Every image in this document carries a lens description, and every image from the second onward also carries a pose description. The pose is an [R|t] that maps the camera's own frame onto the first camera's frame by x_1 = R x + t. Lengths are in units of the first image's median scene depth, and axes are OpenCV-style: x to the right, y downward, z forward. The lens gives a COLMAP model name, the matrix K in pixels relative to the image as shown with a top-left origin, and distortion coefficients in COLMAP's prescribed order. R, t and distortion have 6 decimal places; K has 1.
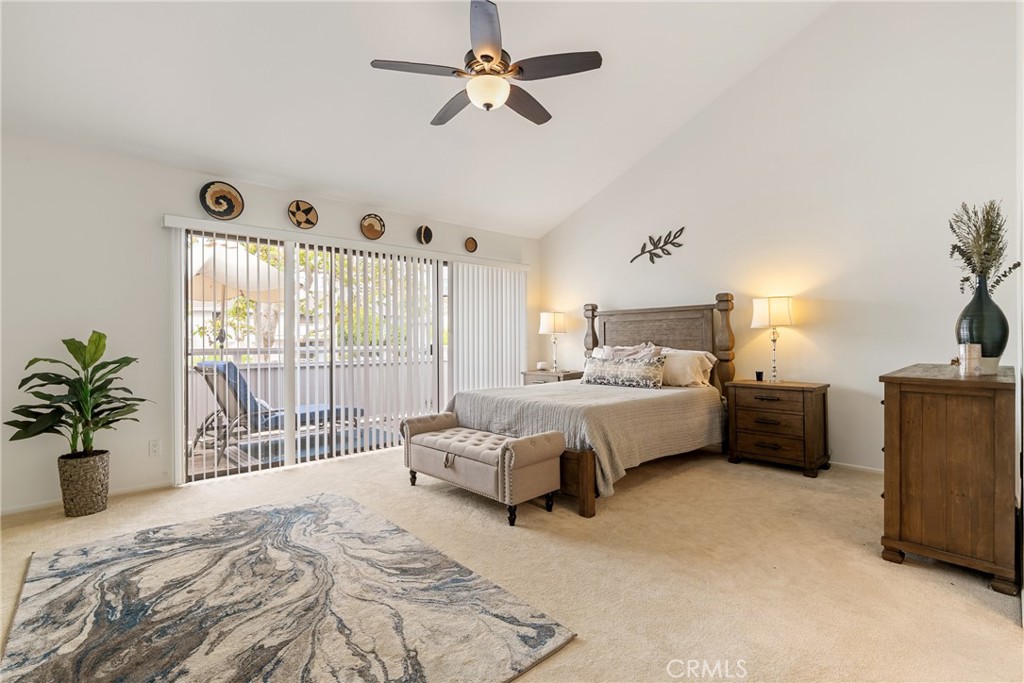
lens RADIAL K [[470.9, 0, 514.7], [0, 470.9, 334.3], [0, 0, 1]] dist [-0.000177, -0.000320]
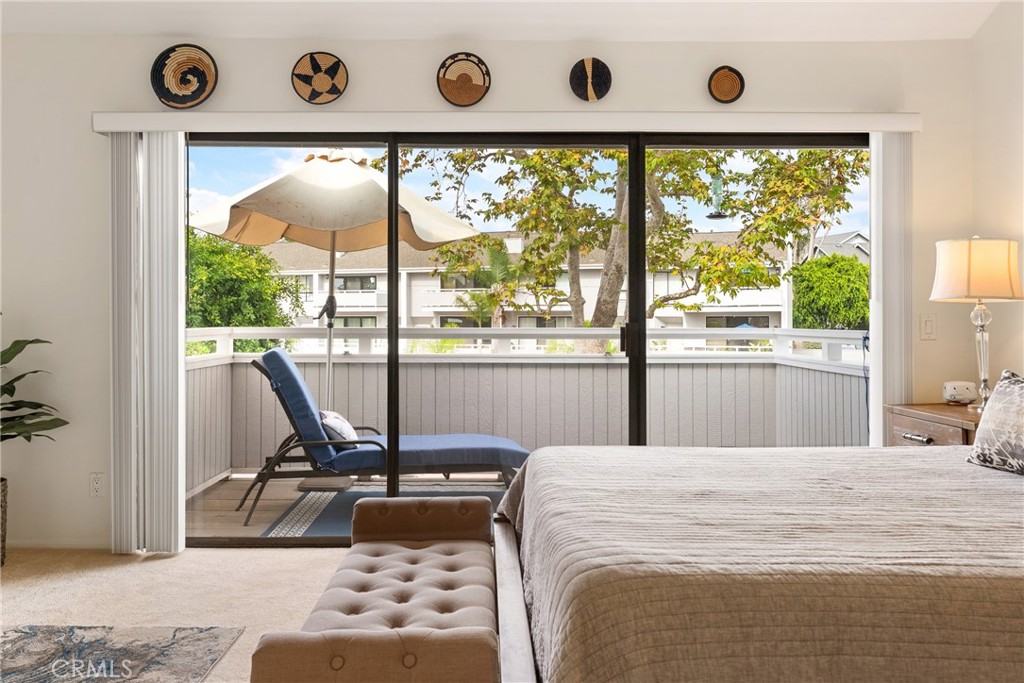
lens RADIAL K [[832.8, 0, 512.6], [0, 832.8, 301.8], [0, 0, 1]] dist [0.003667, 0.005782]
pose [[0.744655, -0.004255, -0.667436, 0.374636], [0.001545, 0.999988, -0.004652, 0.000743], [0.667448, 0.002432, 0.744653, 0.511660]]
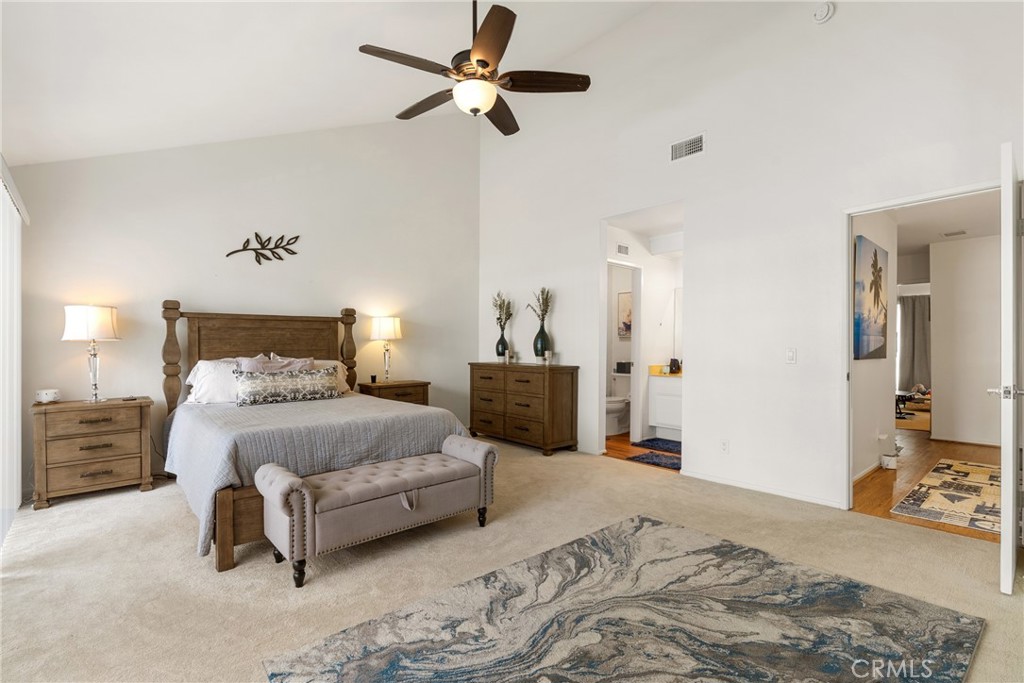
lens RADIAL K [[467.2, 0, 505.2], [0, 467.2, 341.2], [0, 0, 1]] dist [-0.007568, 0.000337]
pose [[0.043855, 0.019248, 0.998852, -0.792148], [-0.007971, 0.999789, -0.018917, 0.011561], [-0.999006, -0.007132, 0.043999, 0.690256]]
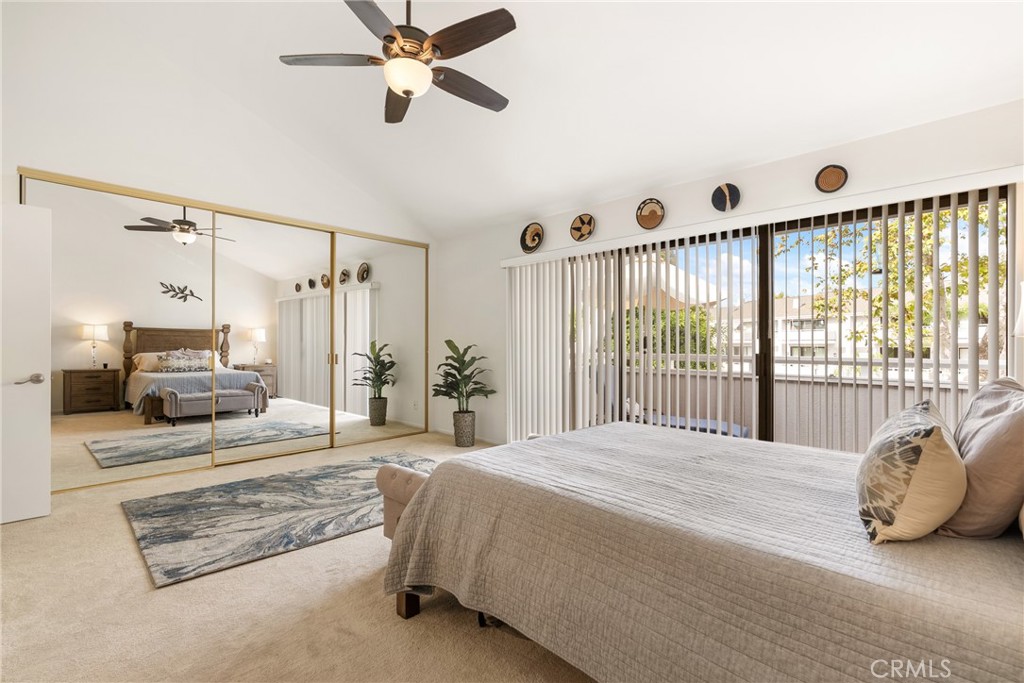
lens RADIAL K [[467.2, 0, 505.2], [0, 467.2, 341.2], [0, 0, 1]] dist [-0.007568, 0.000337]
pose [[0.041240, -0.002200, -0.999147, 0.659348], [0.007200, 0.999972, -0.001905, -0.000021], [0.999123, -0.007115, 0.041254, 0.887557]]
